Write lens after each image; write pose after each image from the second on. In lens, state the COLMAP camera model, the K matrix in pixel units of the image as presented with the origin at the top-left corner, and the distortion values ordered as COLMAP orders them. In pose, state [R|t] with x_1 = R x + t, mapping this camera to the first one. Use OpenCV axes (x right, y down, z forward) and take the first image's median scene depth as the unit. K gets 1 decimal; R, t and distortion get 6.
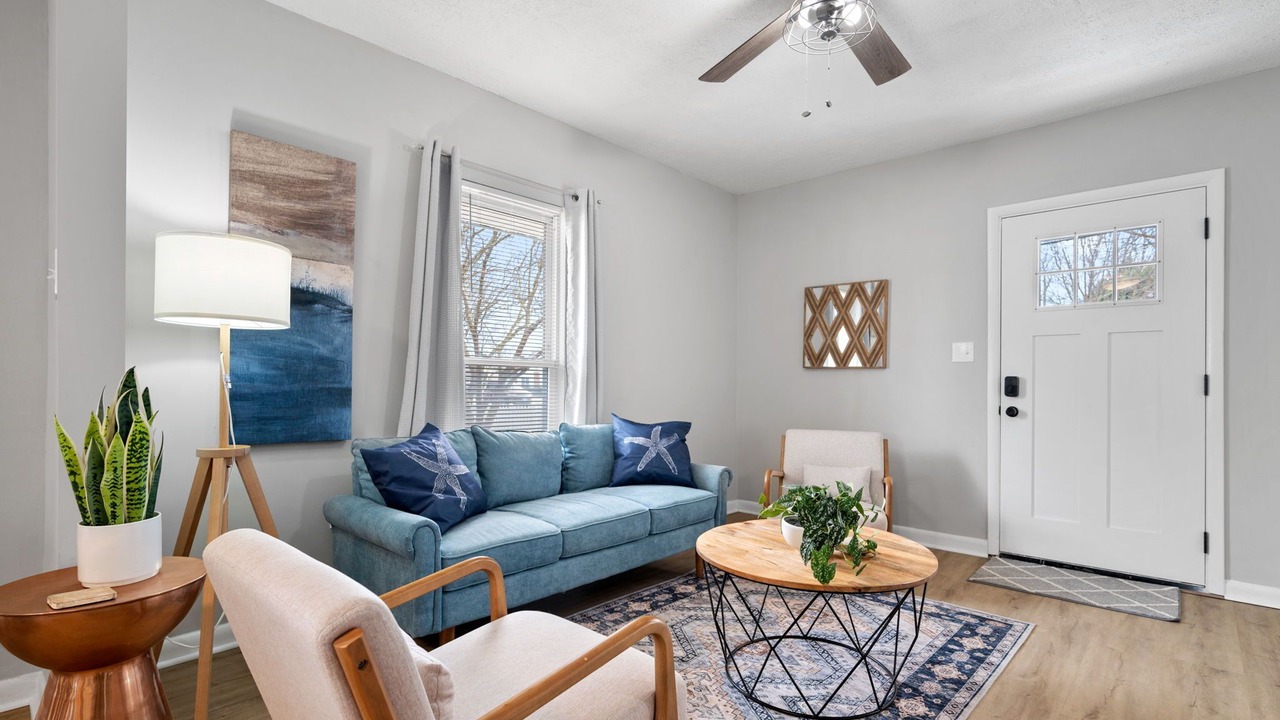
lens RADIAL K [[591.1, 0, 644.2], [0, 591.1, 379.4], [0, 0, 1]] dist [-0.000304, 0.000070]
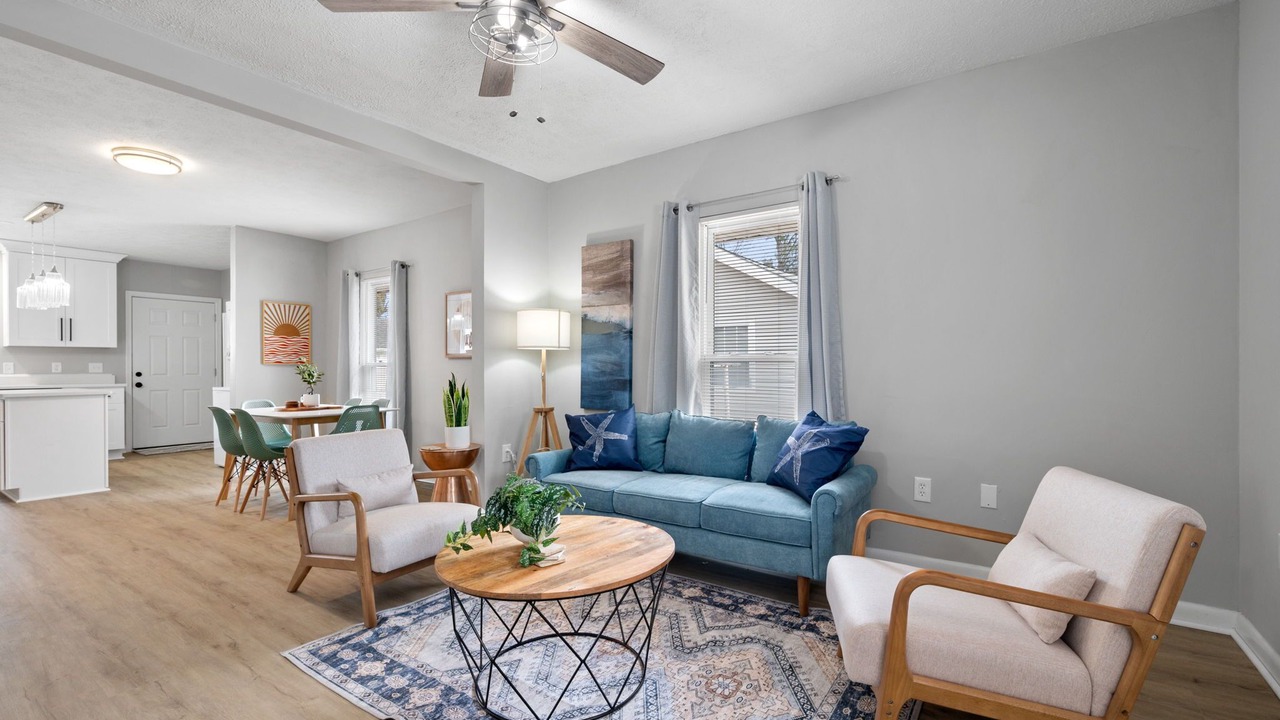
lens RADIAL K [[553.6, 0, 663.1], [0, 553.6, 375.5], [0, 0, 1]] dist [-0.017811, -0.000115]
pose [[0.163771, -0.001117, -0.986498, 1.017371], [0.002859, 0.999996, -0.000658, 0.003852], [0.986494, -0.002713, 0.163774, 0.856850]]
